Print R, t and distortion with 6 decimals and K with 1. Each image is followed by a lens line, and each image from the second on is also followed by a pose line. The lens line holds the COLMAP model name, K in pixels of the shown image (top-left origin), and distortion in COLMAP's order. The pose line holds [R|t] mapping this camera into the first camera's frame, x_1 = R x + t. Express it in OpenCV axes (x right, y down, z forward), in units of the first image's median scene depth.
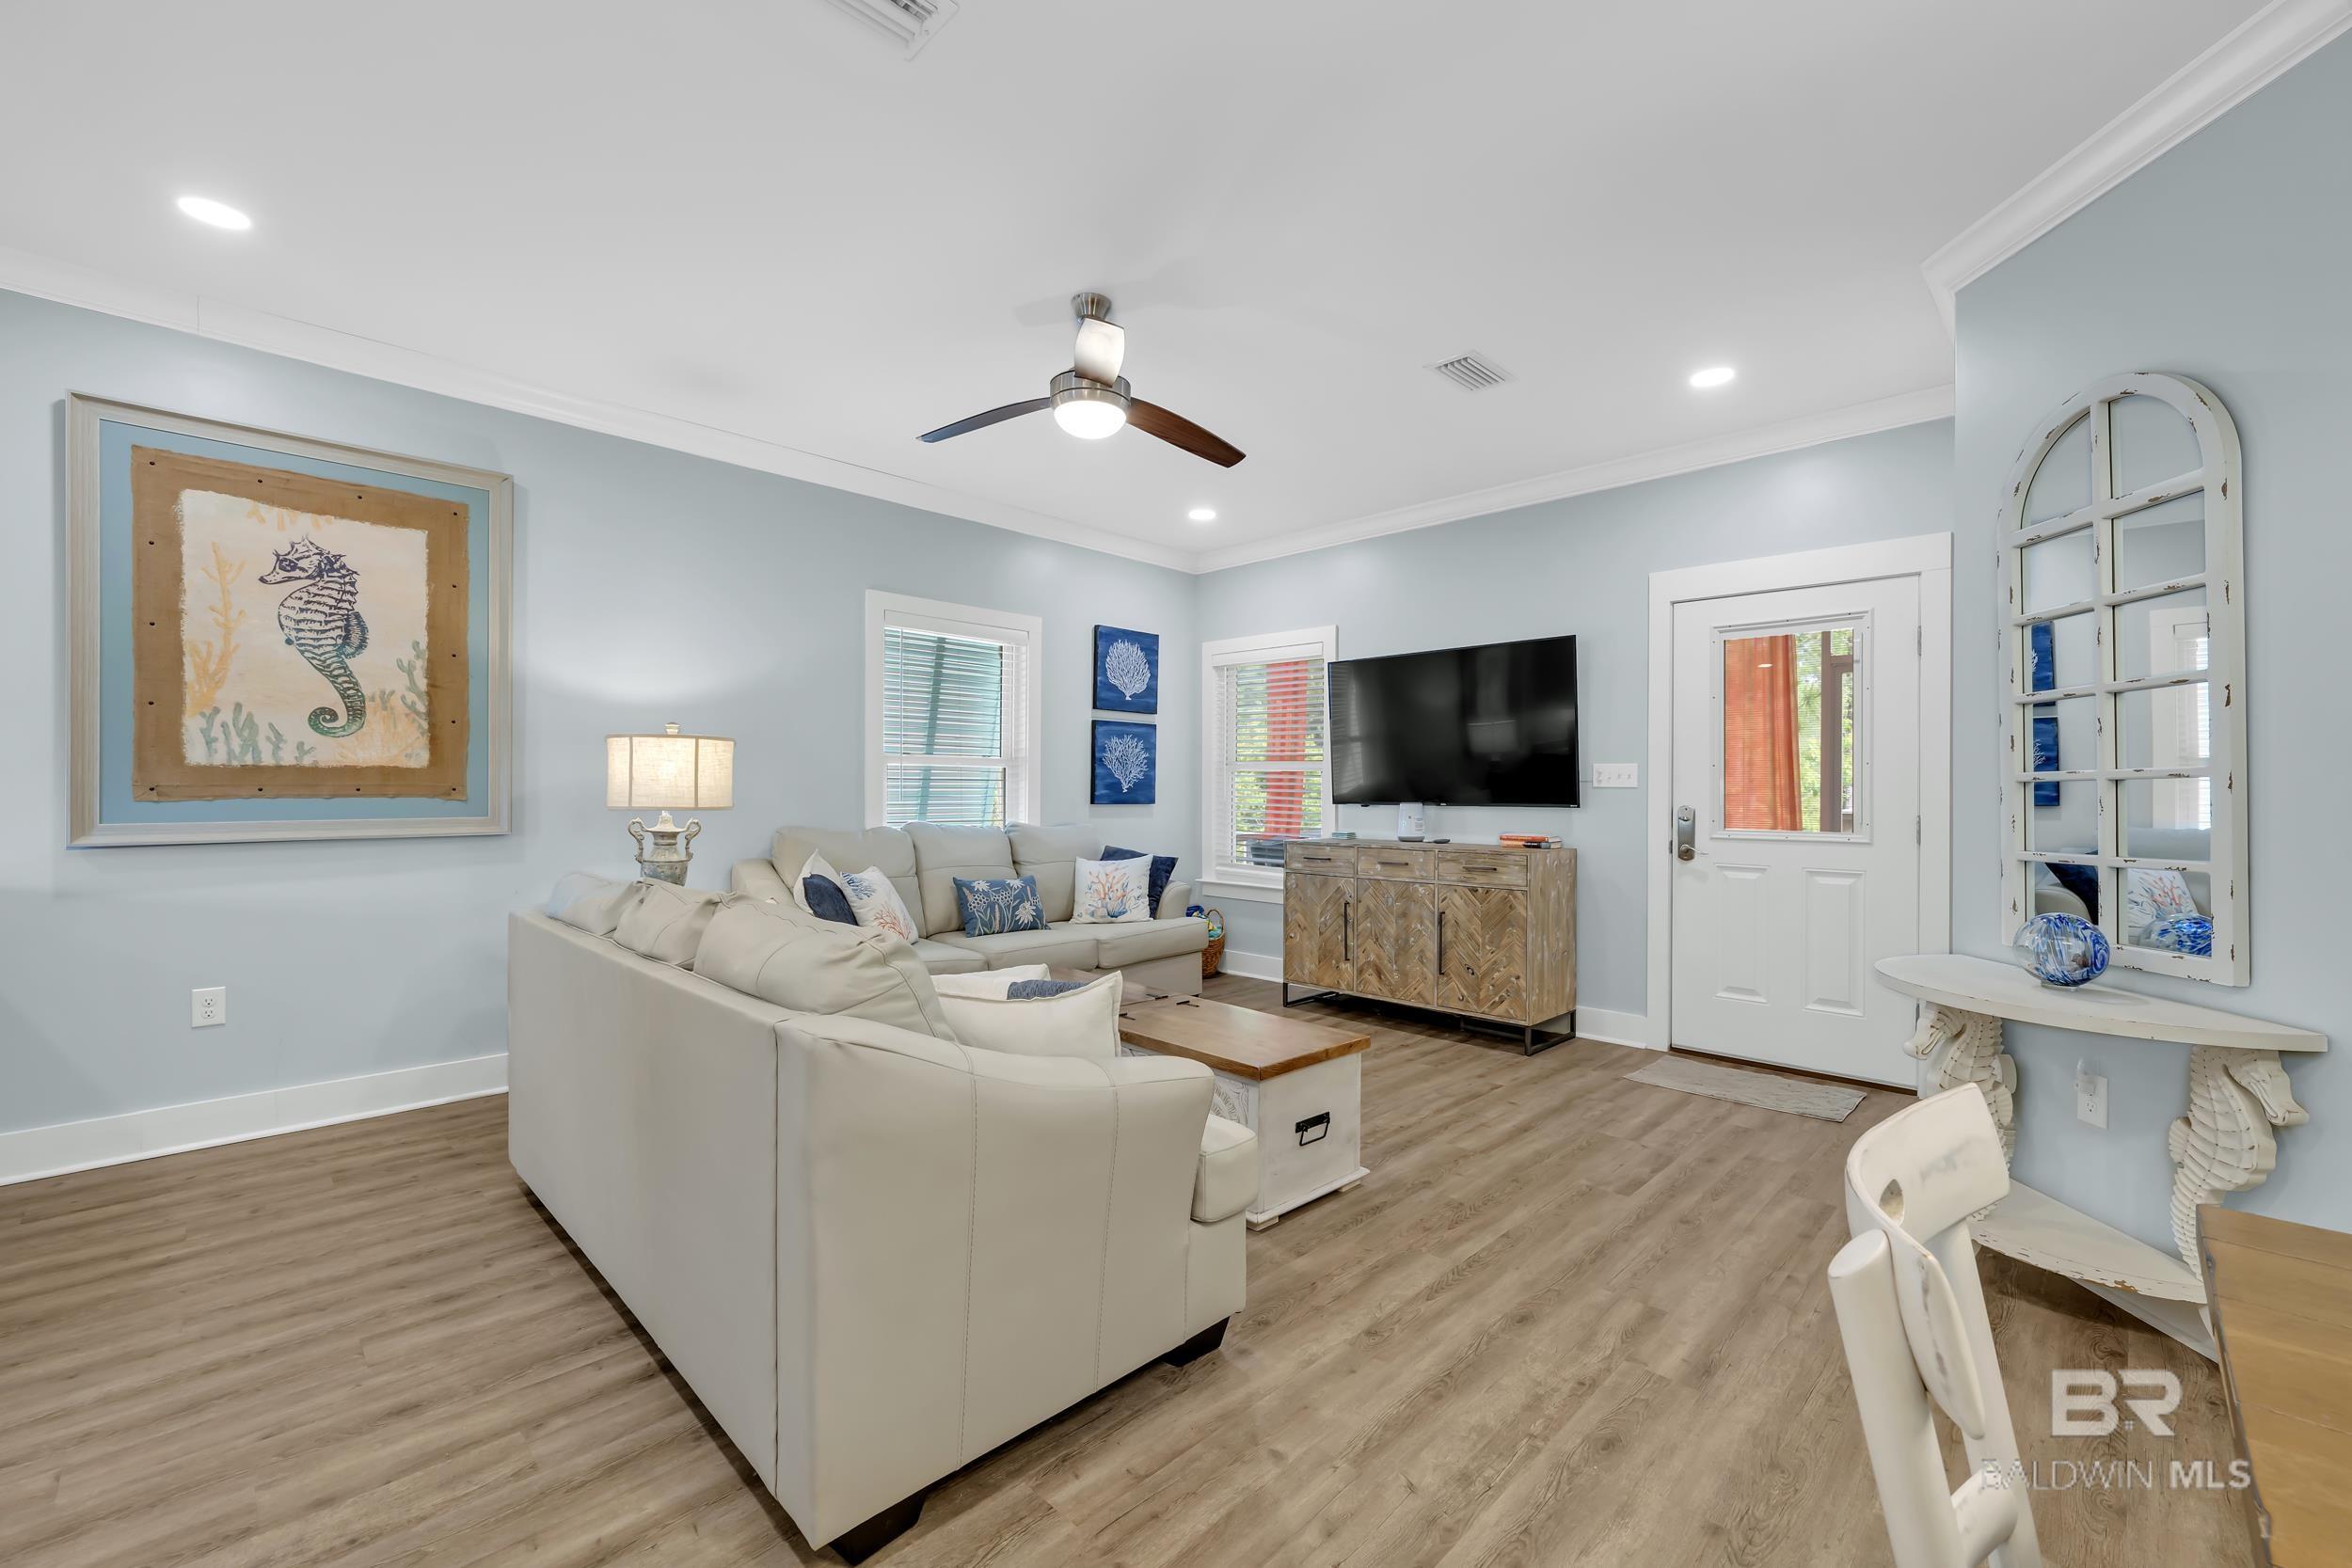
lens RADIAL K [[970.0, 0, 1176.0], [0, 970.0, 784.0], [0, 0, 1]] dist [-0.000307, -0.000079]
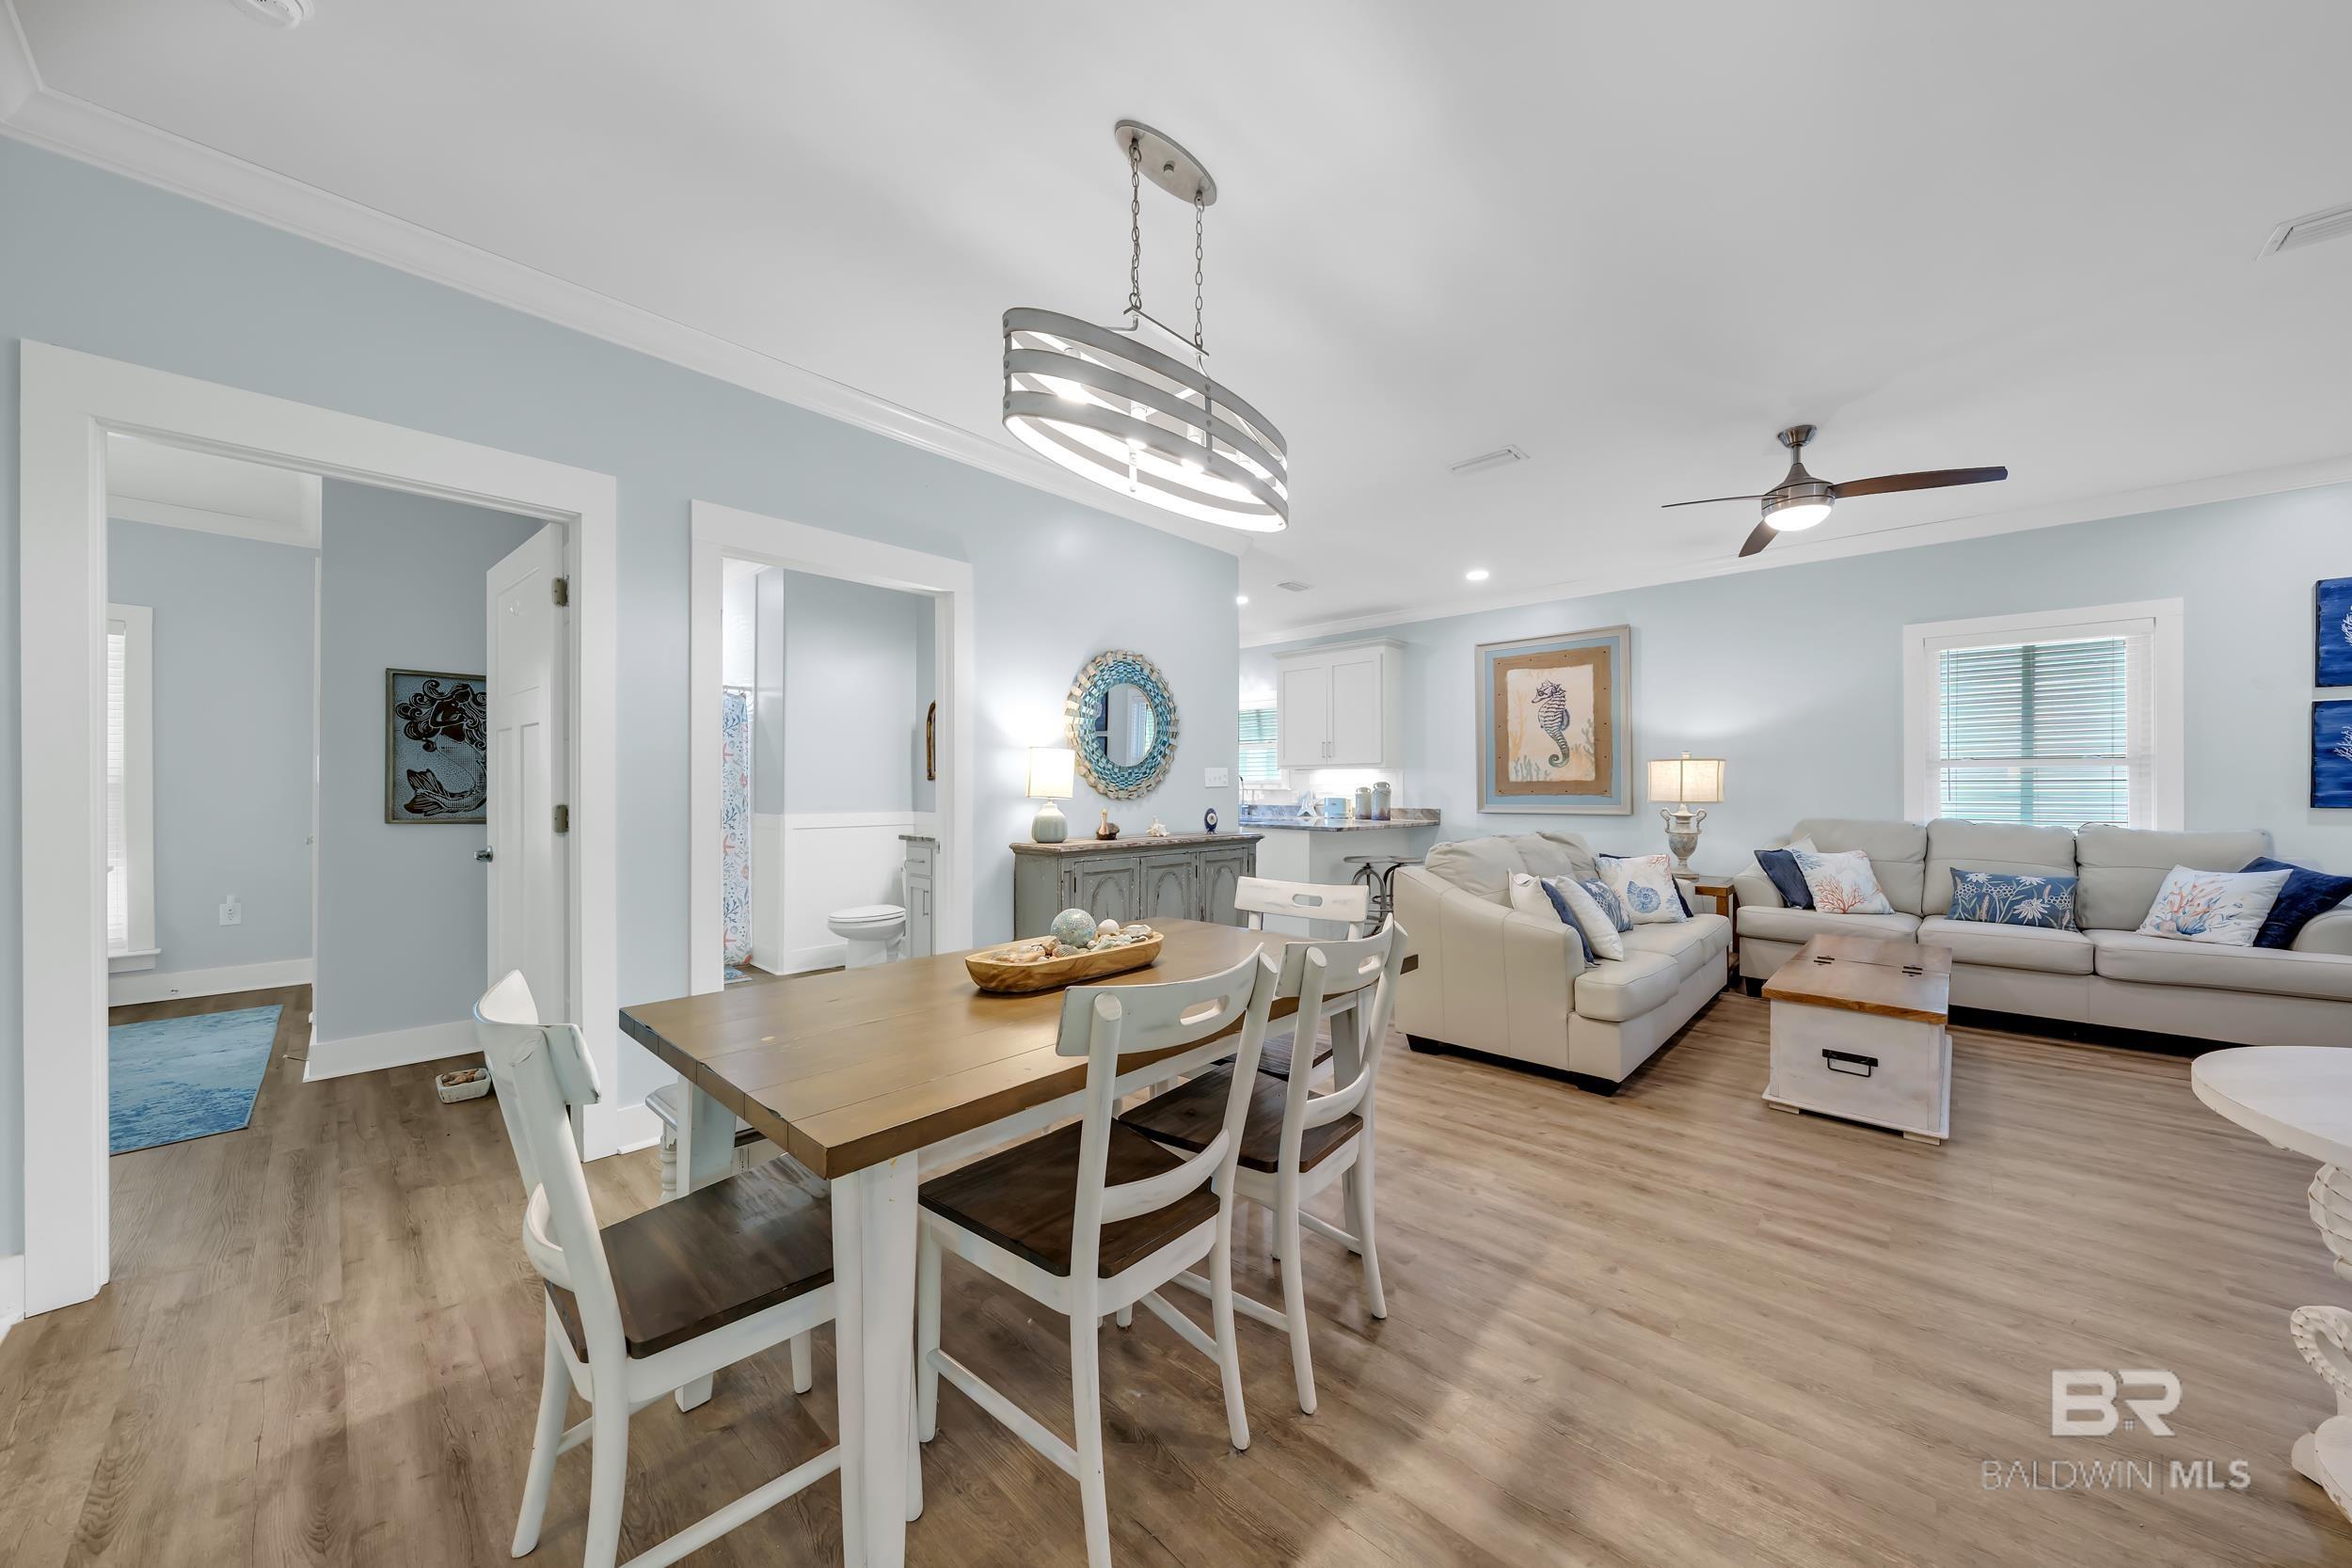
lens RADIAL K [[799.5, 0, 1202.6], [0, 799.5, 787.5], [0, 0, 1]] dist [0.000501, -0.000008]
pose [[0.052452, -0.006957, -0.998599, 0.873862], [0.008013, 0.999946, -0.006545, 0.002019], [0.998591, -0.007658, 0.052505, 0.095646]]
